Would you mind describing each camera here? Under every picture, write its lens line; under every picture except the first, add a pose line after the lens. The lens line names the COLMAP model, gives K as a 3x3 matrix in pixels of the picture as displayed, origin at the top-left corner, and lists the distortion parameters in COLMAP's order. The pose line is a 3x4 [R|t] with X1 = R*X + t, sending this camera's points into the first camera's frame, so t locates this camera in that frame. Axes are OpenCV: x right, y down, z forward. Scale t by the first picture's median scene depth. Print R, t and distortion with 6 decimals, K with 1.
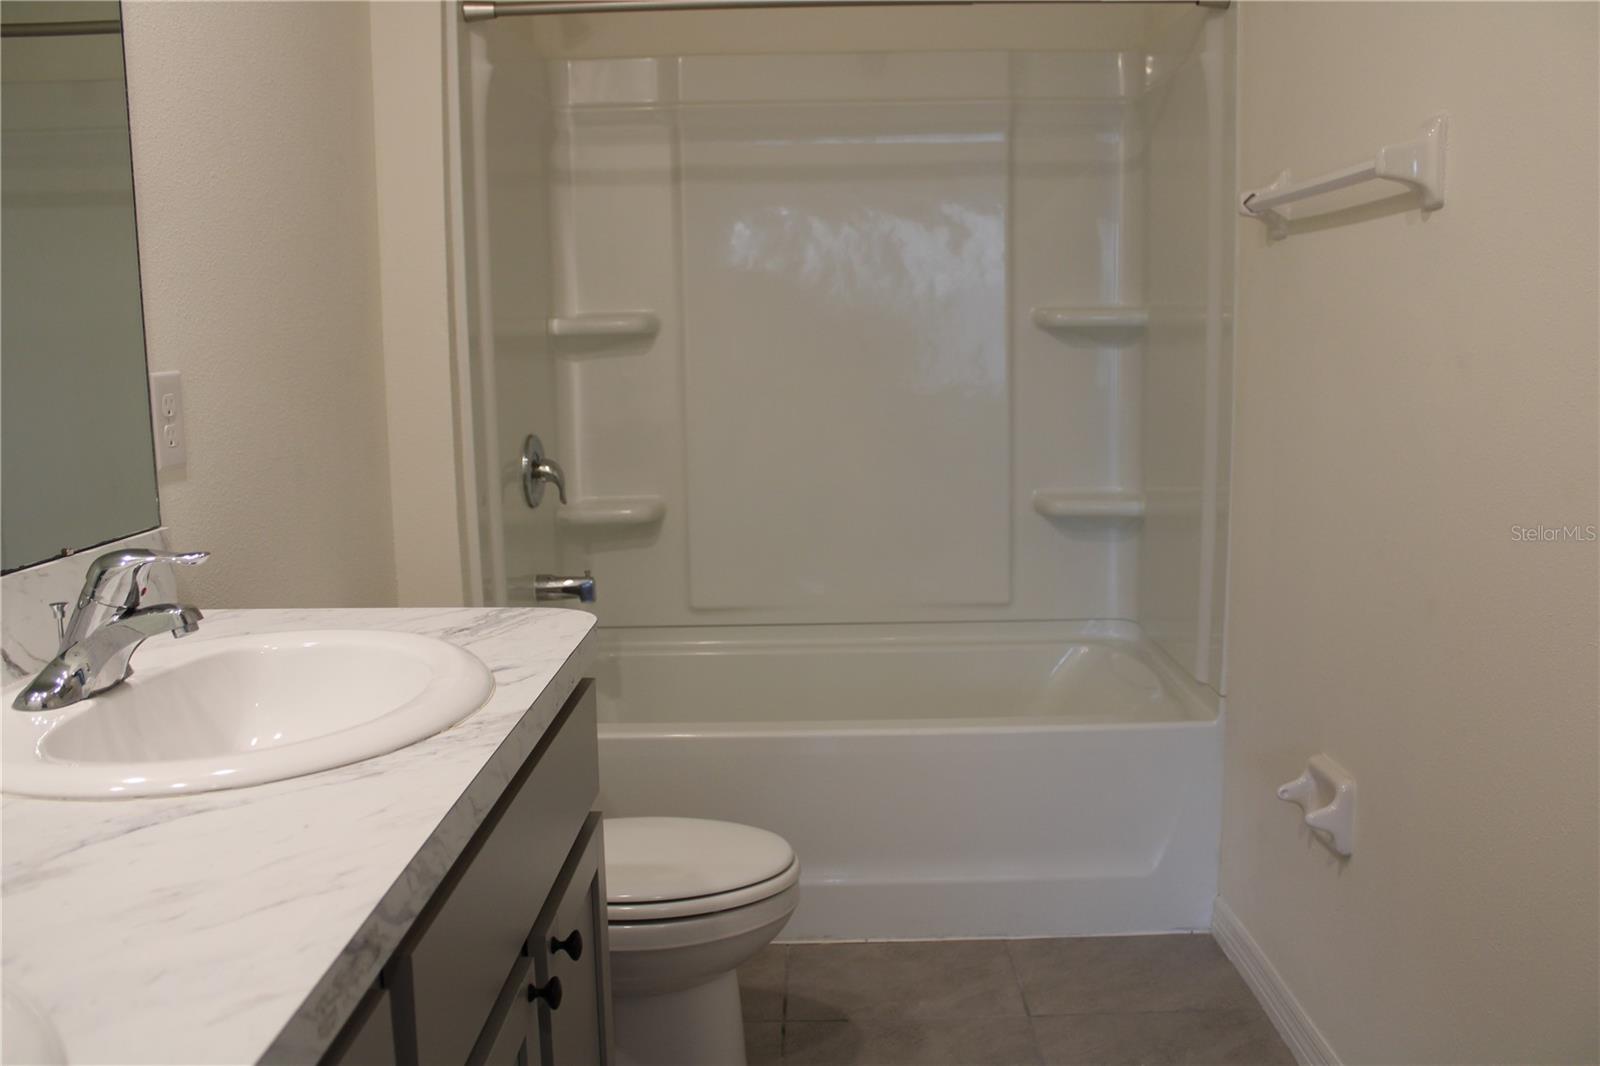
lens RADIAL K [[1332.2, 0, 800.0], [0, 1332.2, 533.0], [0, 0, 1]] dist [-0.201674, 0.181402]
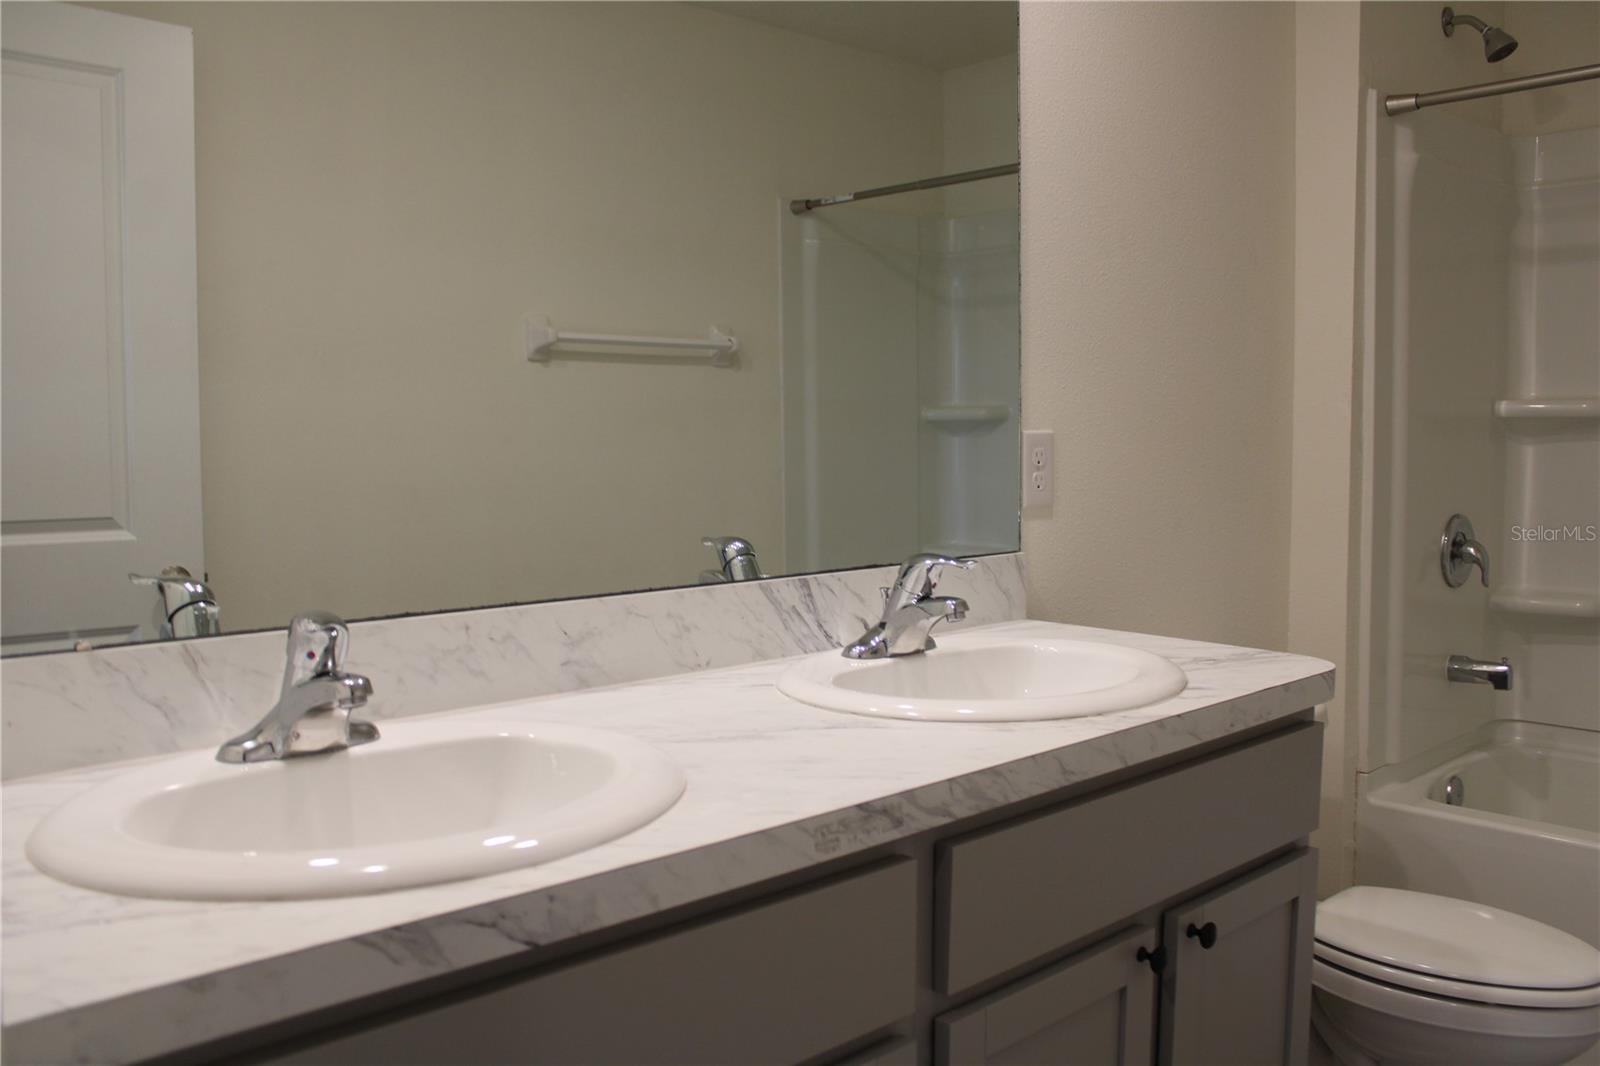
lens RADIAL K [[1363.8, 0, 823.3], [0, 1363.8, 519.8], [0, 0, 1]] dist [-0.161016, 0.151138]
pose [[0.672893, 0.063250, -0.737031, 0.350963], [-0.120322, 0.992428, -0.024684, 0.020162], [0.729889, 0.105291, 0.675408, -0.053482]]
